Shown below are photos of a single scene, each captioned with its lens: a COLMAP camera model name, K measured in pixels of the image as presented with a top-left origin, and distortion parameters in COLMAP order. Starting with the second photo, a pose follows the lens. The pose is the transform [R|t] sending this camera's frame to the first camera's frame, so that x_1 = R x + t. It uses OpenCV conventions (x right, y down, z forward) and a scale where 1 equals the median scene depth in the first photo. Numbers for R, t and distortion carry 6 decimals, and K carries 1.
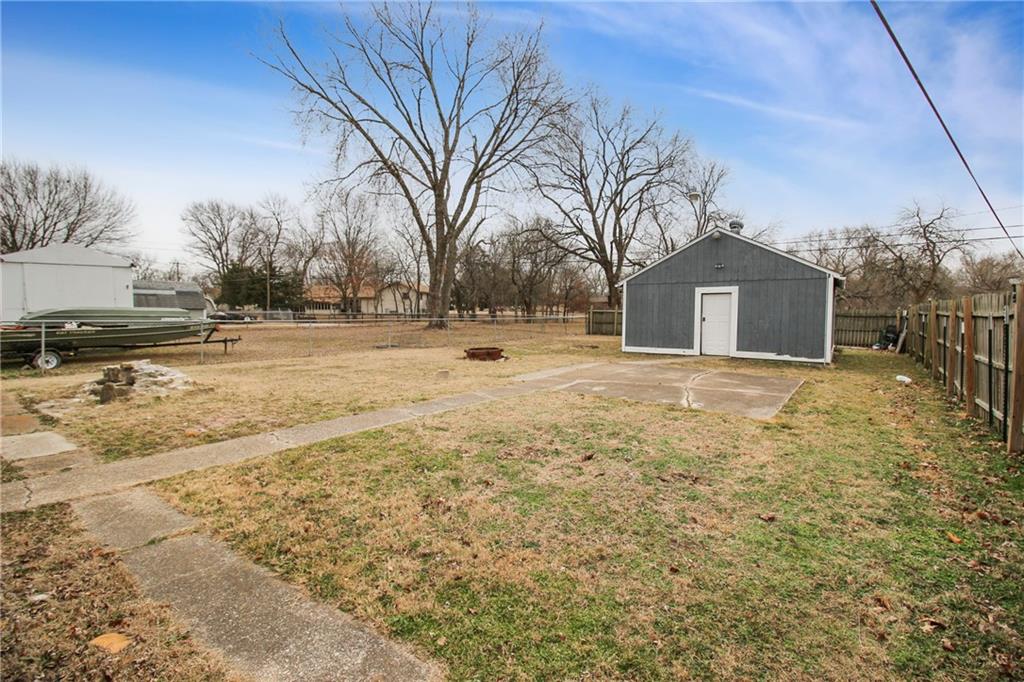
lens RADIAL K [[488.6, 0, 513.7], [0, 488.6, 316.5], [0, 0, 1]] dist [0.001930, 0.000056]
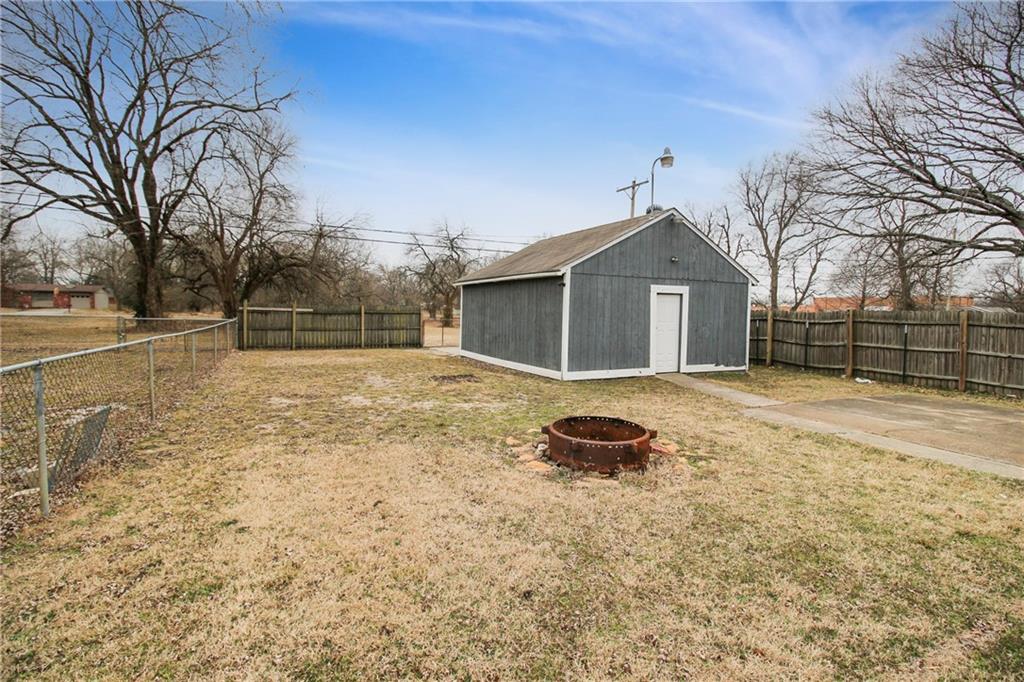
lens RADIAL K [[475.8, 0, 510.5], [0, 475.8, 322.6], [0, 0, 1]] dist [0.000391, -0.000010]
pose [[0.451202, -0.015568, 0.892286, -0.376252], [-0.005563, 0.999779, 0.020257, -0.015145], [-0.892405, -0.014104, 0.451016, 0.872318]]
